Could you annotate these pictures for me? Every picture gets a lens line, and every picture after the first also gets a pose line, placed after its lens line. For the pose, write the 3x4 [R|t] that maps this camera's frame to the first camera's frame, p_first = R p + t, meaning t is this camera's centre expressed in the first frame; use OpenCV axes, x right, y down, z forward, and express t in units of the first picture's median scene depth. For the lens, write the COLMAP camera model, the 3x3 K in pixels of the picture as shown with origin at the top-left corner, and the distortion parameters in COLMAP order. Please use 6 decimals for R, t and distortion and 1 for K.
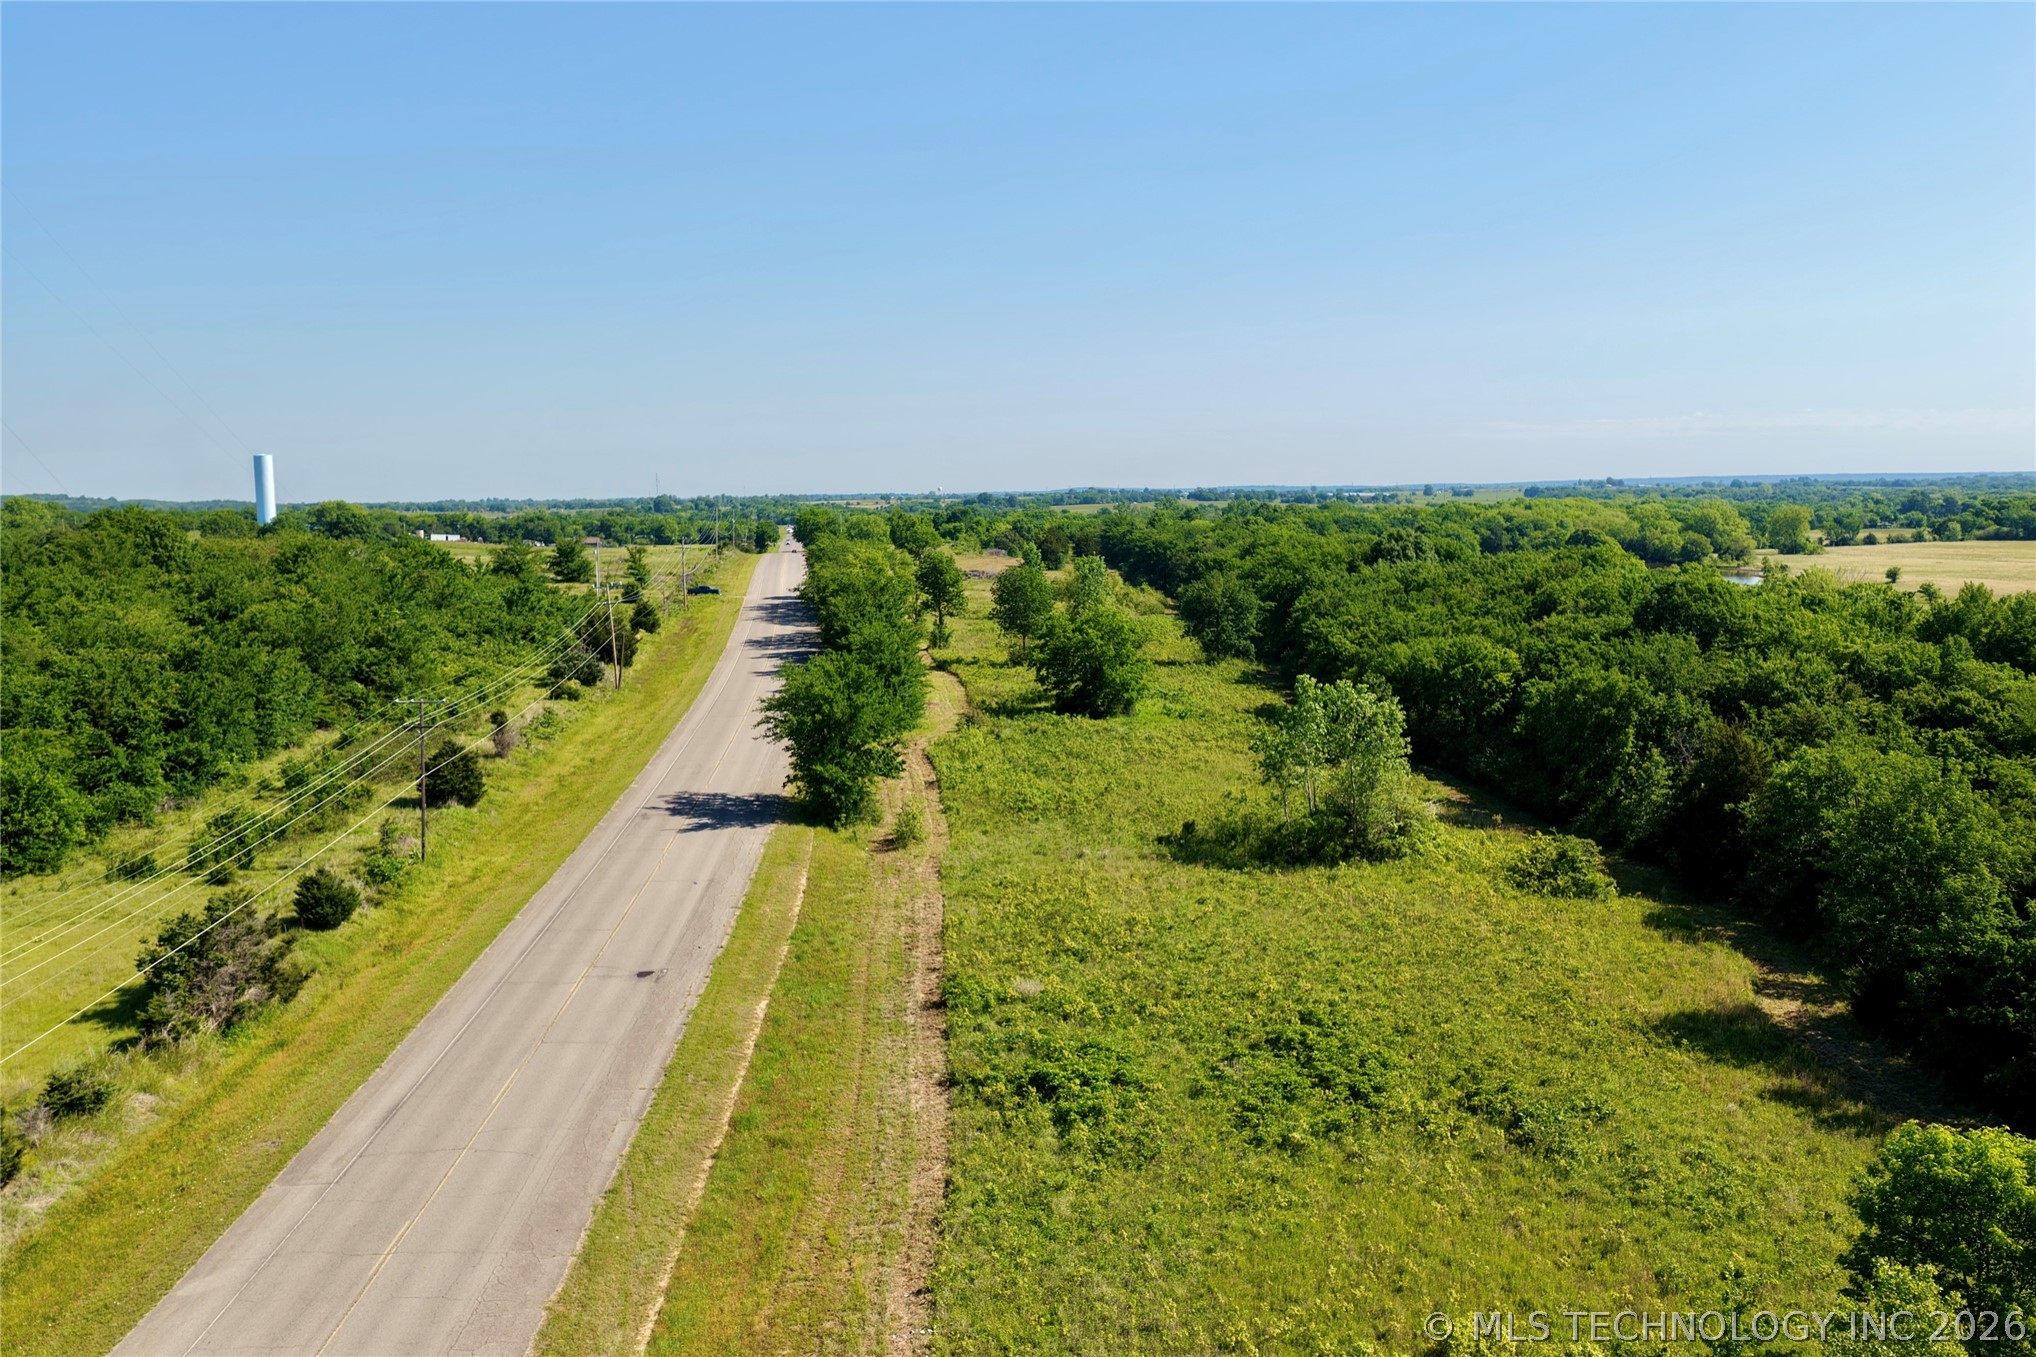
lens RADIAL K [[1683.9, 0, 1022.3], [0, 1683.9, 678.3], [0, 0, 1]] dist [-0.013231, 0.031452]
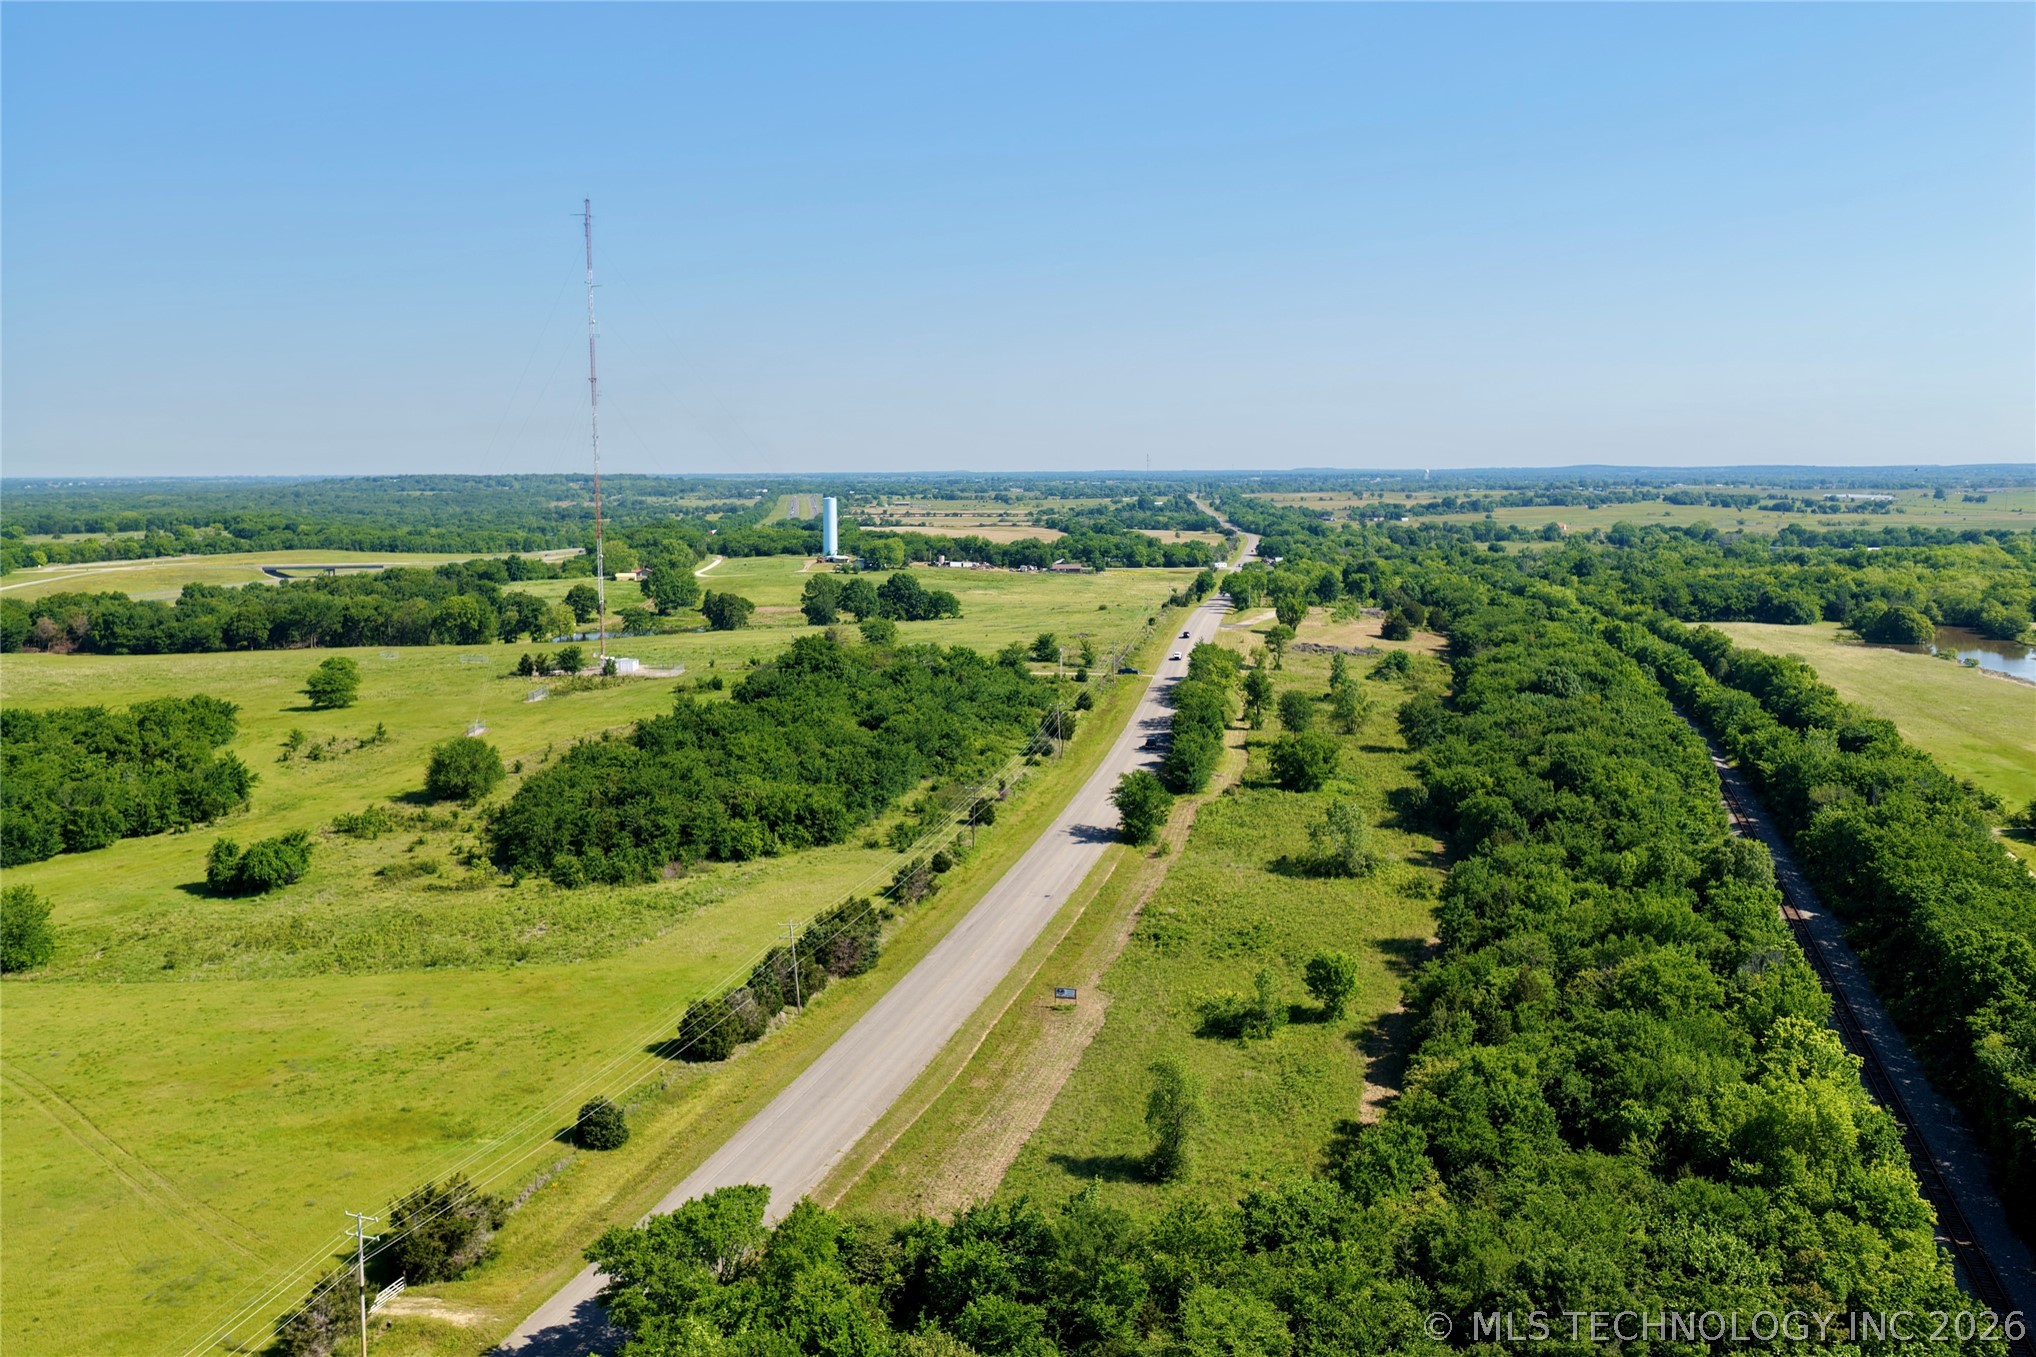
lens RADIAL K [[1683.9, 0, 1022.3], [0, 1683.9, 678.3], [0, 0, 1]] dist [-0.013231, 0.031452]
pose [[0.958818, 0.044687, -0.280482, 0.381822], [-0.040015, 0.998949, 0.022366, -0.189947], [0.281187, -0.010221, 0.959599, -1.293213]]
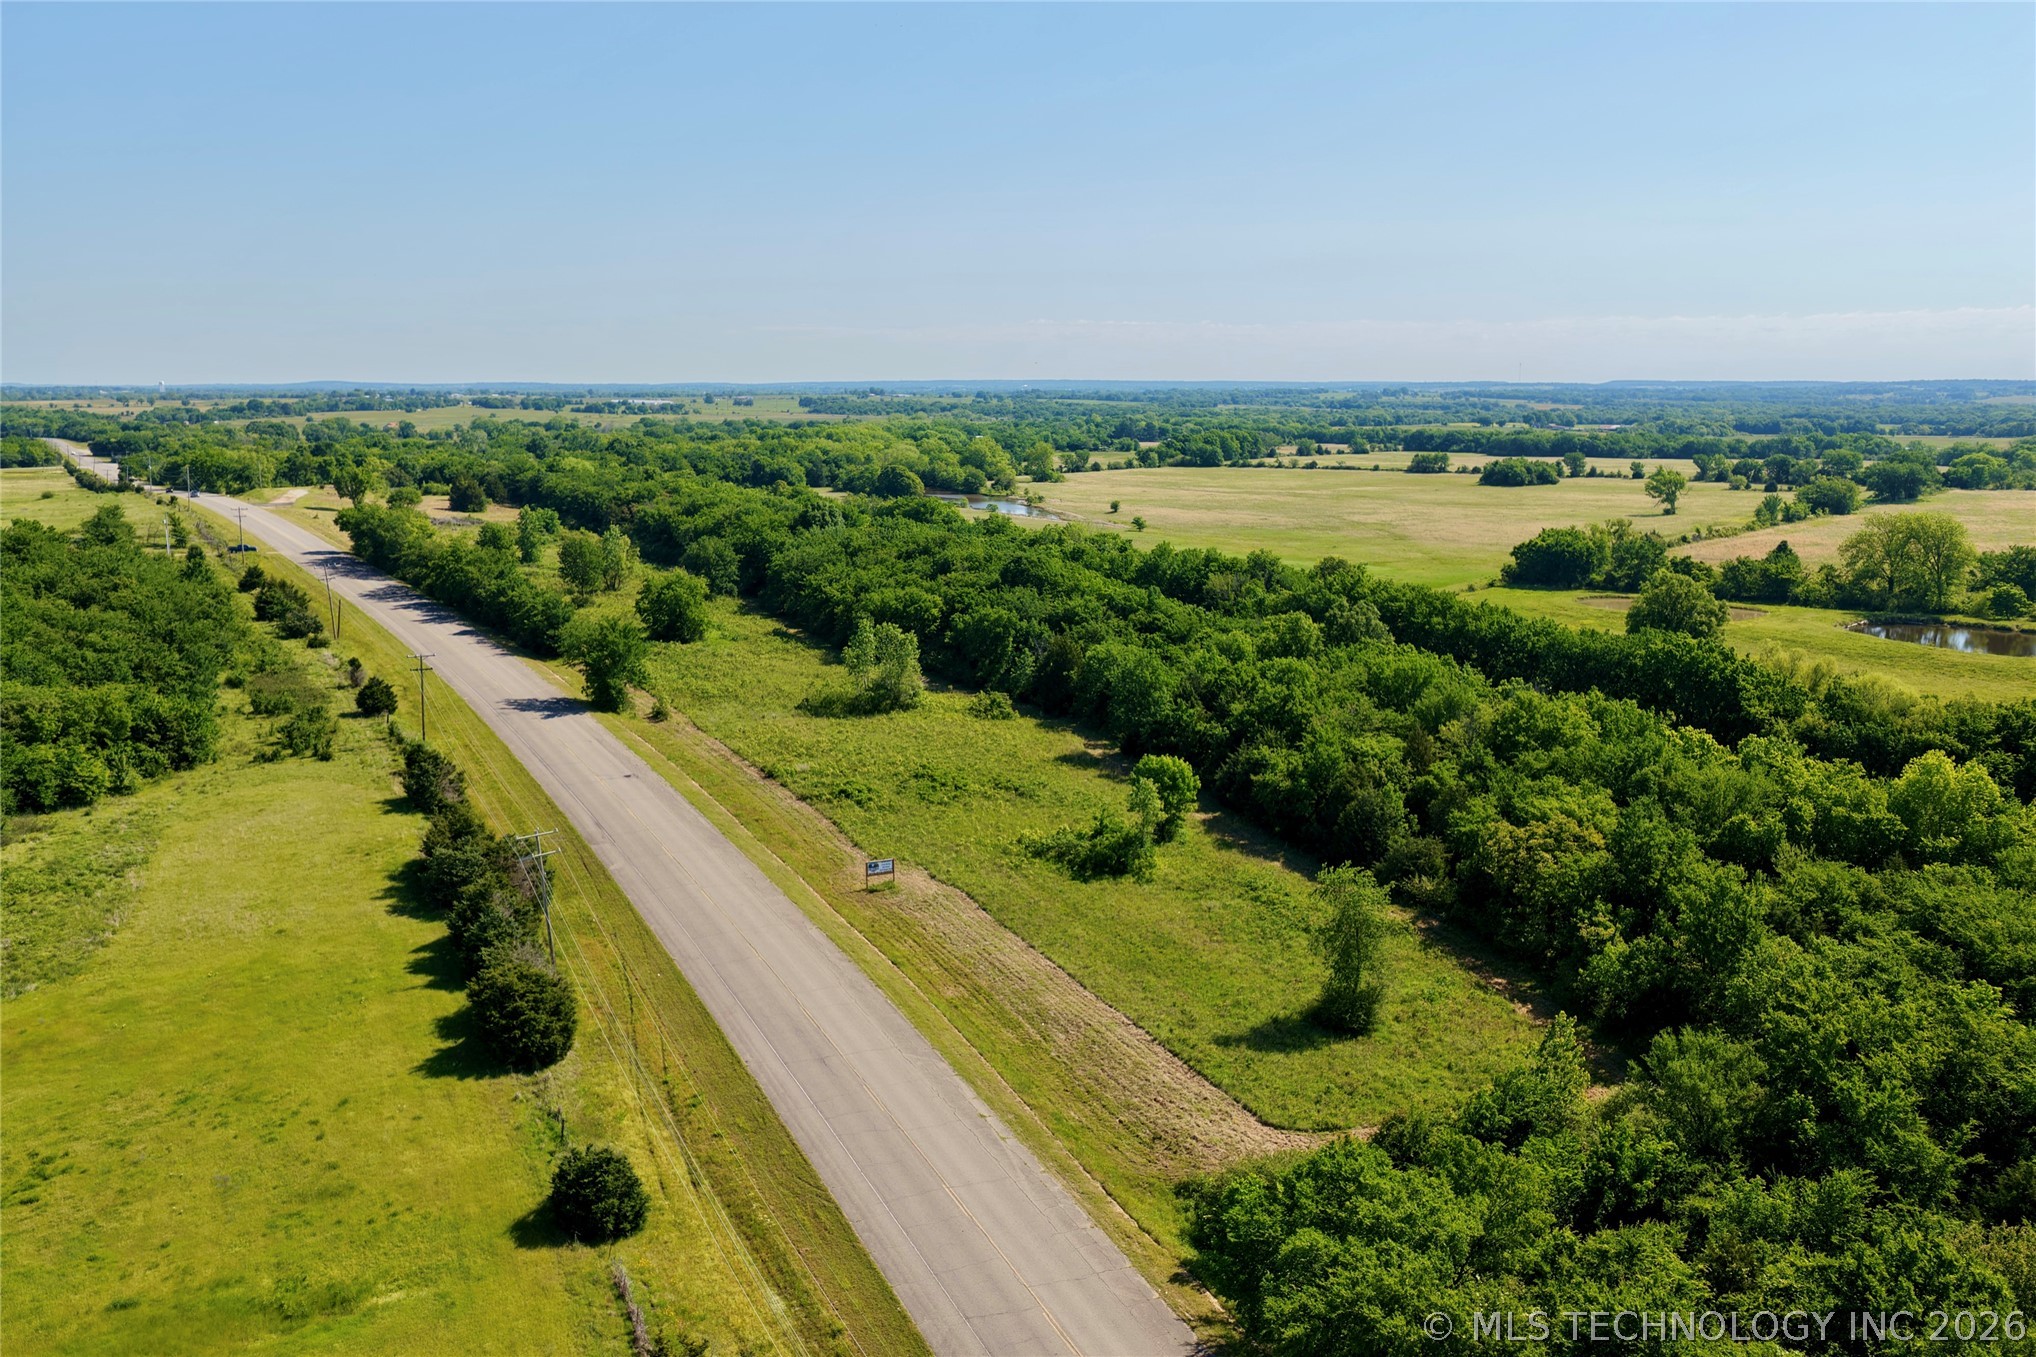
lens RADIAL K [[1683.9, 0, 1022.3], [0, 1683.9, 678.3], [0, 0, 1]] dist [-0.013231, 0.031452]
pose [[0.910253, -0.055476, 0.410320, -0.448807], [0.030858, 0.997317, 0.066385, -0.054963], [-0.412902, -0.047765, 0.909522, -0.822697]]
